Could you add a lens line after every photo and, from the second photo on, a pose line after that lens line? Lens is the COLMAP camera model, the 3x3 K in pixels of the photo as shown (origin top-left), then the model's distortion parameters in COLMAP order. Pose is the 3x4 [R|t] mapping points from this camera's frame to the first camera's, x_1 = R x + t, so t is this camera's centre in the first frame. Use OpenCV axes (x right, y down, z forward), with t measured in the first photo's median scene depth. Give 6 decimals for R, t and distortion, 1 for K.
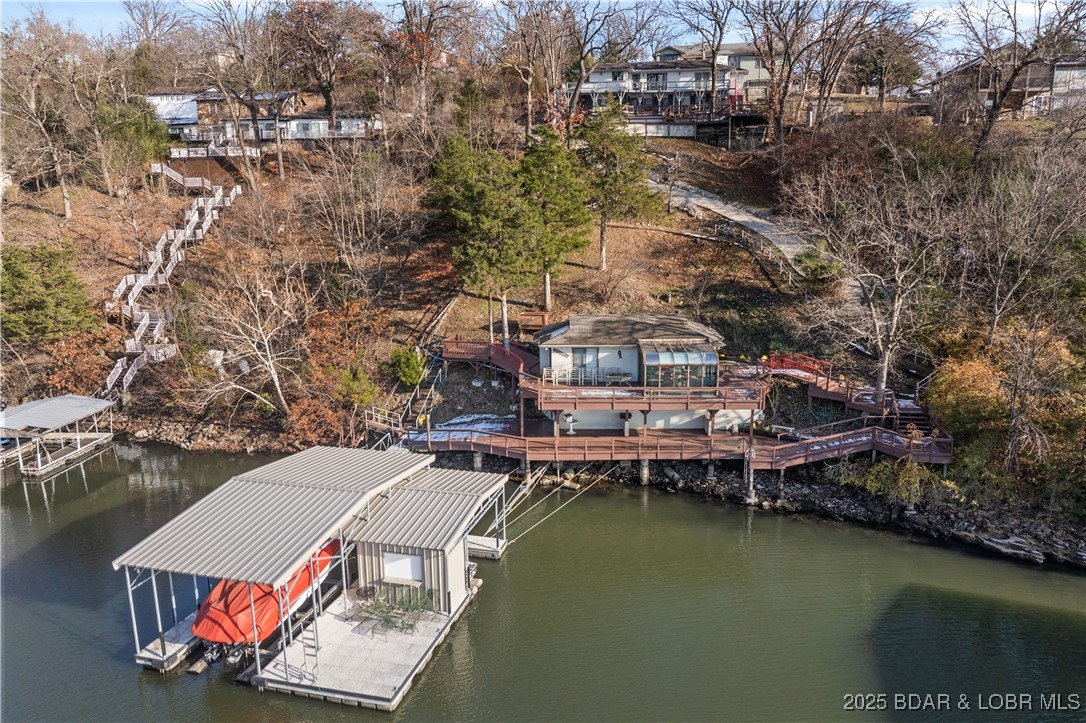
lens RADIAL K [[813.8, 0, 543.0], [0, 813.8, 361.5], [0, 0, 1]] dist [-0.038725, 0.001514]
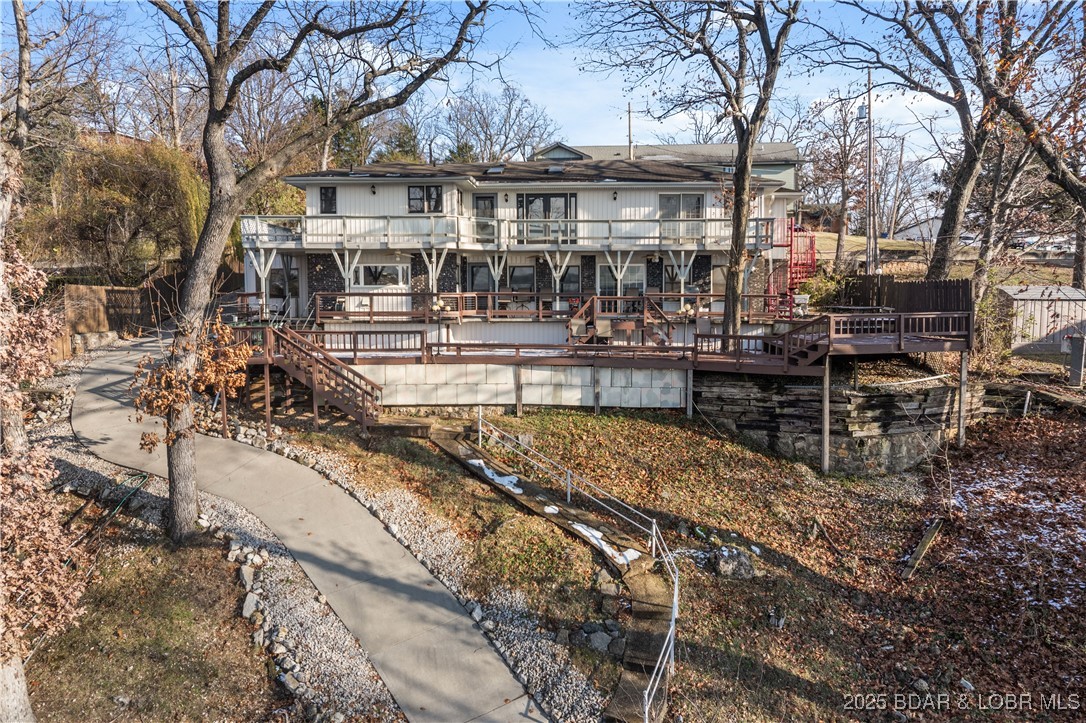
lens RADIAL K [[813.8, 0, 543.0], [0, 813.8, 361.5], [0, 0, 1]] dist [-0.038725, 0.001514]
pose [[0.988164, -0.006121, 0.153279, 0.134970], [0.027103, 0.990451, -0.135175, -0.373120], [-0.150988, 0.137730, 0.978894, 1.050799]]
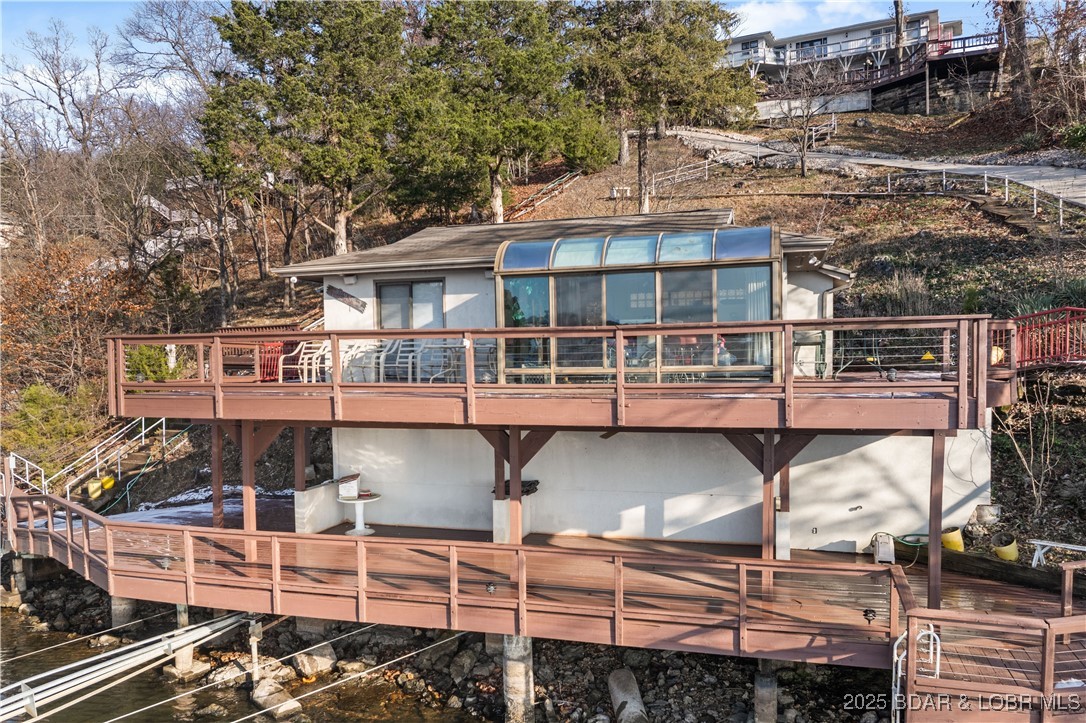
lens RADIAL K [[813.8, 0, 543.0], [0, 813.8, 361.5], [0, 0, 1]] dist [-0.038725, 0.001514]
pose [[0.964185, 0.000014, -0.265231, 0.159140], [-0.052124, 0.980509, -0.189434, 0.063129], [0.260059, 0.196474, 0.945393, 0.562001]]
